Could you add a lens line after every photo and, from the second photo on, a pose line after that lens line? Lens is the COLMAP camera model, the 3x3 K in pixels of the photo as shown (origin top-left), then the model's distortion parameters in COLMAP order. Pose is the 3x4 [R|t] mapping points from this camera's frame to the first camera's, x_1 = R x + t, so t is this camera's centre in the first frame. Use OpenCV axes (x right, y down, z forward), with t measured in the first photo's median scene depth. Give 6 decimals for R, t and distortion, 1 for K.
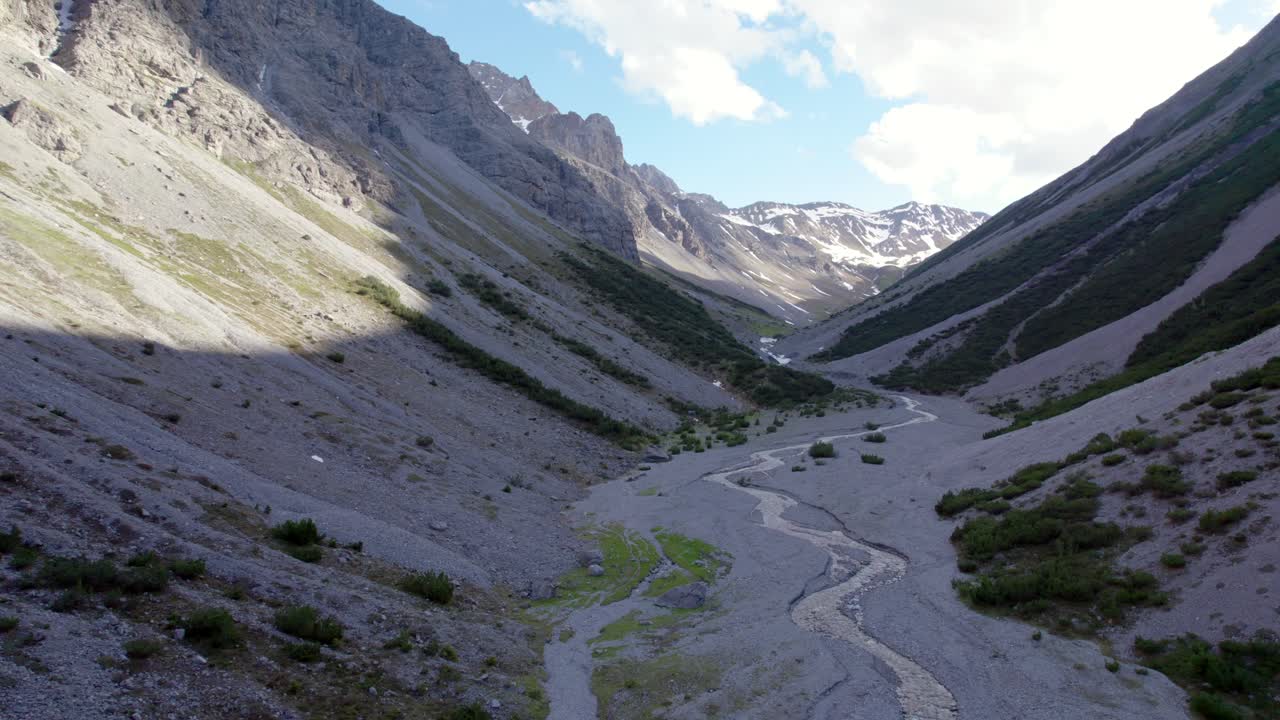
lens RADIAL K [[858.1, 0, 638.8], [0, 858.1, 350.8], [0, 0, 1]] dist [-0.037123, 0.013937]
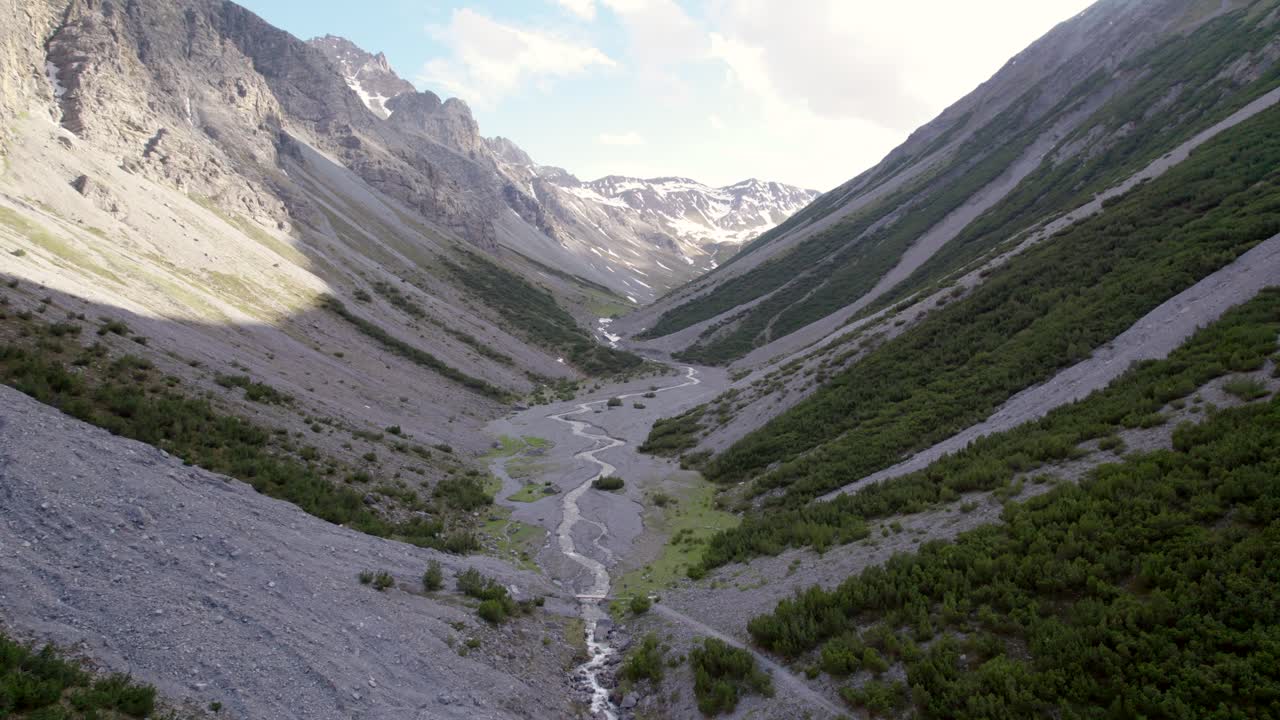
lens RADIAL K [[858.1, 0, 643.2], [0, 858.1, 362.1], [0, 0, 1]] dist [-0.037123, 0.013937]
pose [[0.984941, -0.010151, 0.172590, -0.015958], [0.000658, 0.998488, 0.054972, -0.030483], [-0.172887, -0.054031, 0.983459, -0.357058]]
